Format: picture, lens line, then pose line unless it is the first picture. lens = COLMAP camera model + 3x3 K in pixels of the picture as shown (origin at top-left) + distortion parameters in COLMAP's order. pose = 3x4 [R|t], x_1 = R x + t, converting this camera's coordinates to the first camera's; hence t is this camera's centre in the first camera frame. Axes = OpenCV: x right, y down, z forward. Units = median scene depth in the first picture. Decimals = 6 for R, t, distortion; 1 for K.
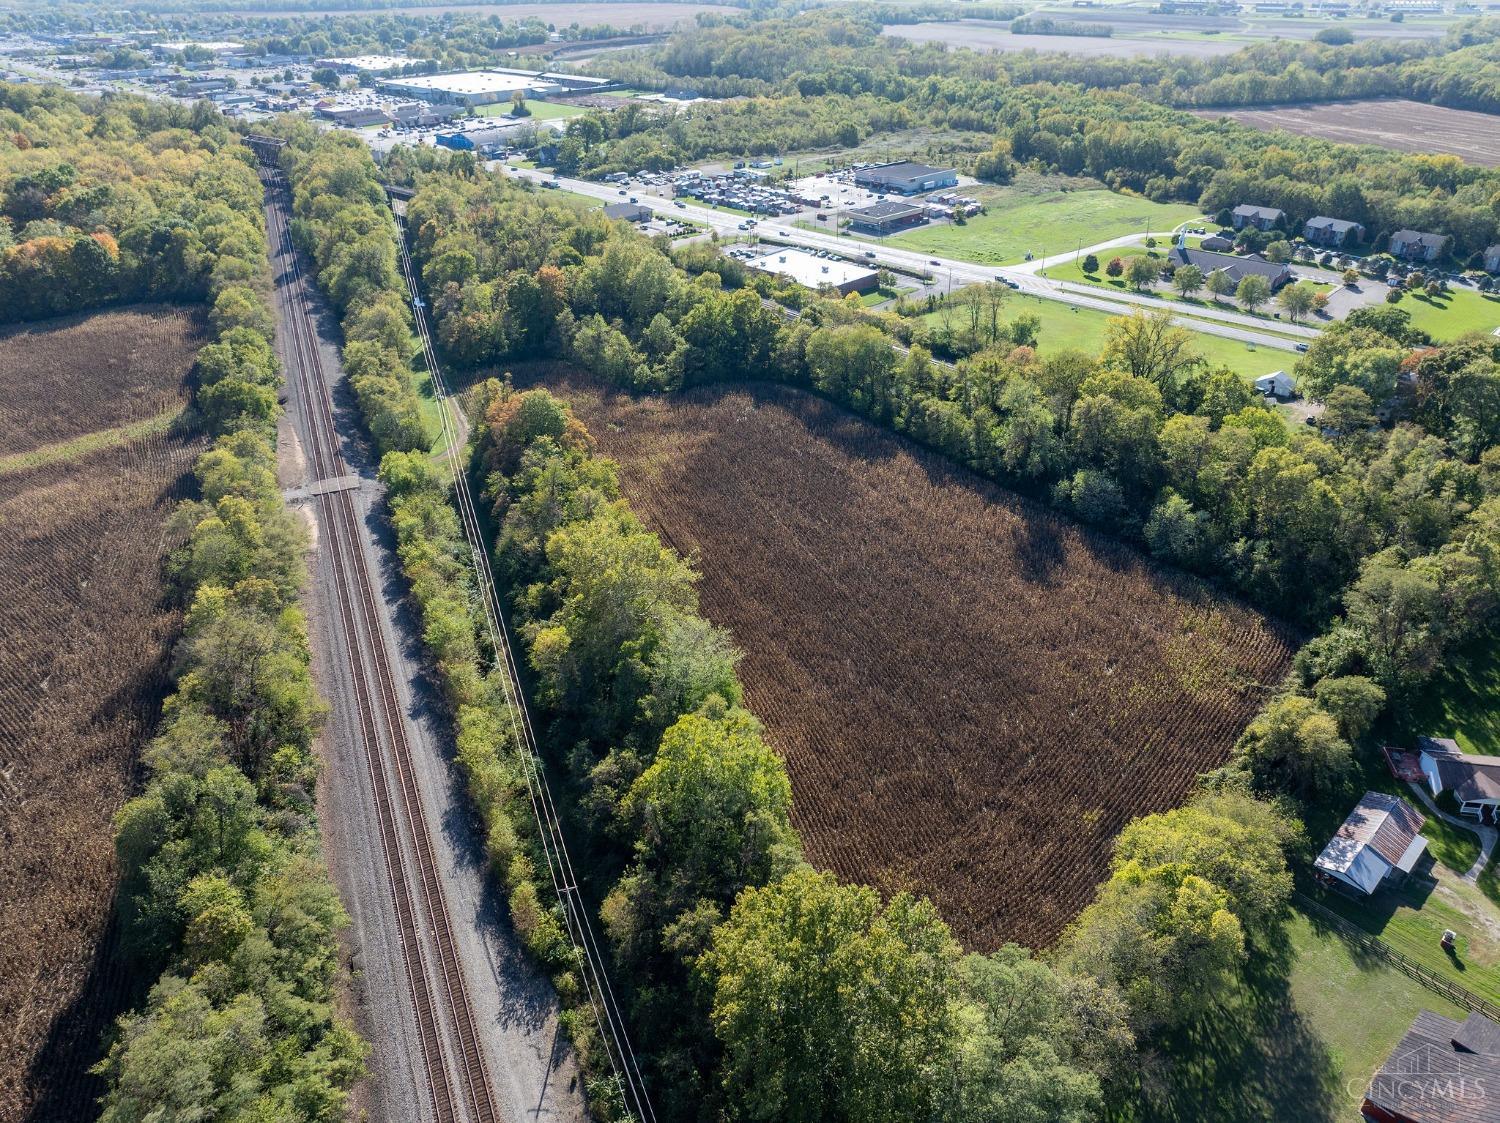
lens RADIAL K [[1042.2, 0, 747.8], [0, 1042.2, 555.5], [0, 0, 1]] dist [-0.047672, 0.019278]
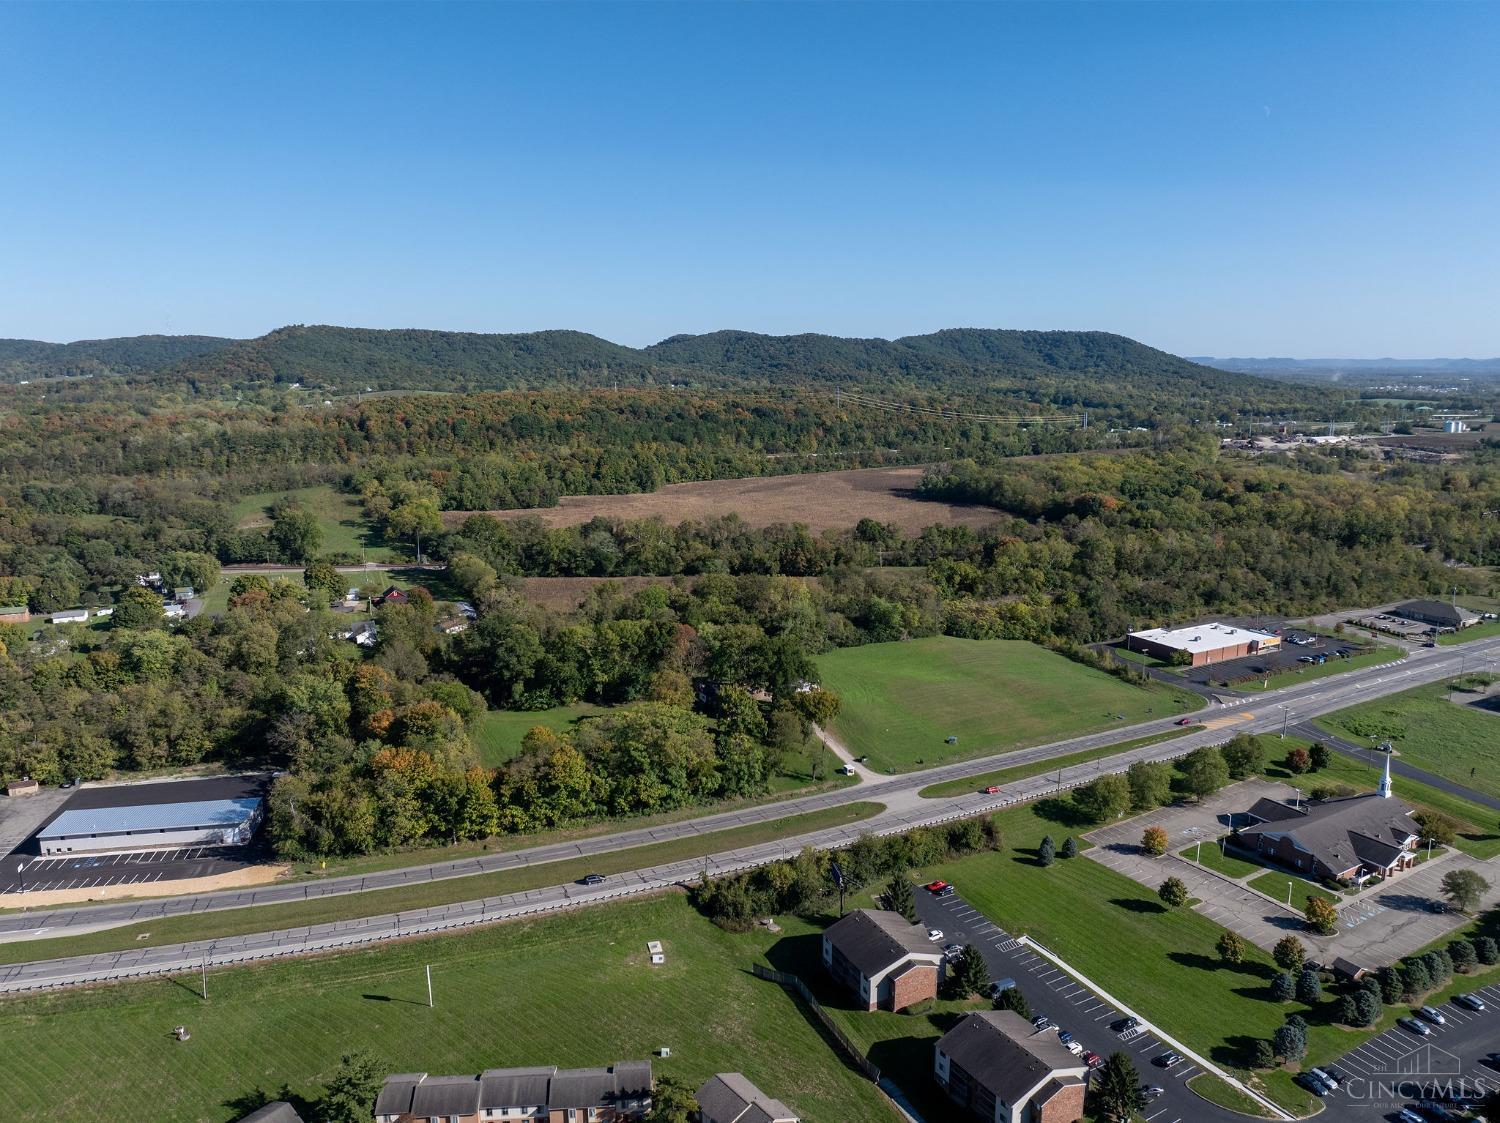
lens RADIAL K [[1051.8, 0, 758.2], [0, 1051.8, 555.0], [0, 0, 1]] dist [-0.036167, 0.000678]
pose [[-0.302647, 0.178380, -0.936261, 0.938203], [-0.477431, 0.821825, 0.310907, -0.368864], [0.824903, 0.541095, -0.163559, 0.609182]]
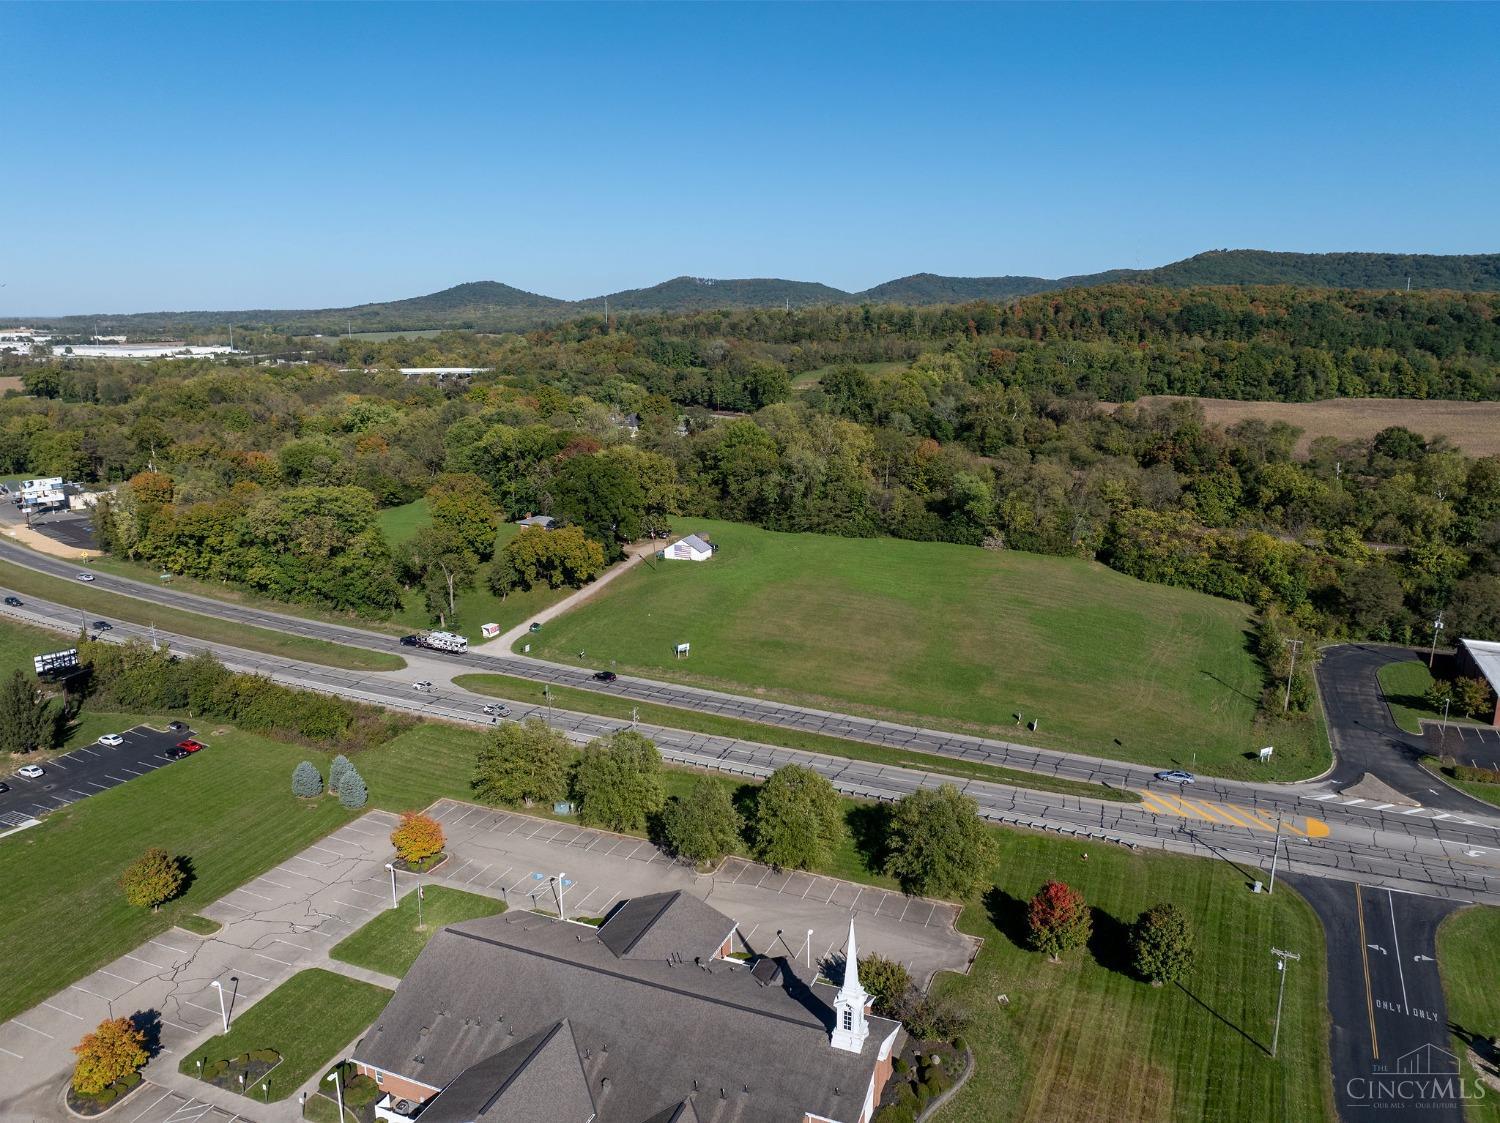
lens RADIAL K [[1054.9, 0, 756.8], [0, 1054.9, 558.9], [0, 0, 1]] dist [-0.042526, 0.009355]
pose [[-0.941672, 0.082223, -0.326333, 0.423271], [-0.164894, 0.732583, 0.660403, -0.425486], [0.293367, 0.675693, -0.676295, 0.916688]]
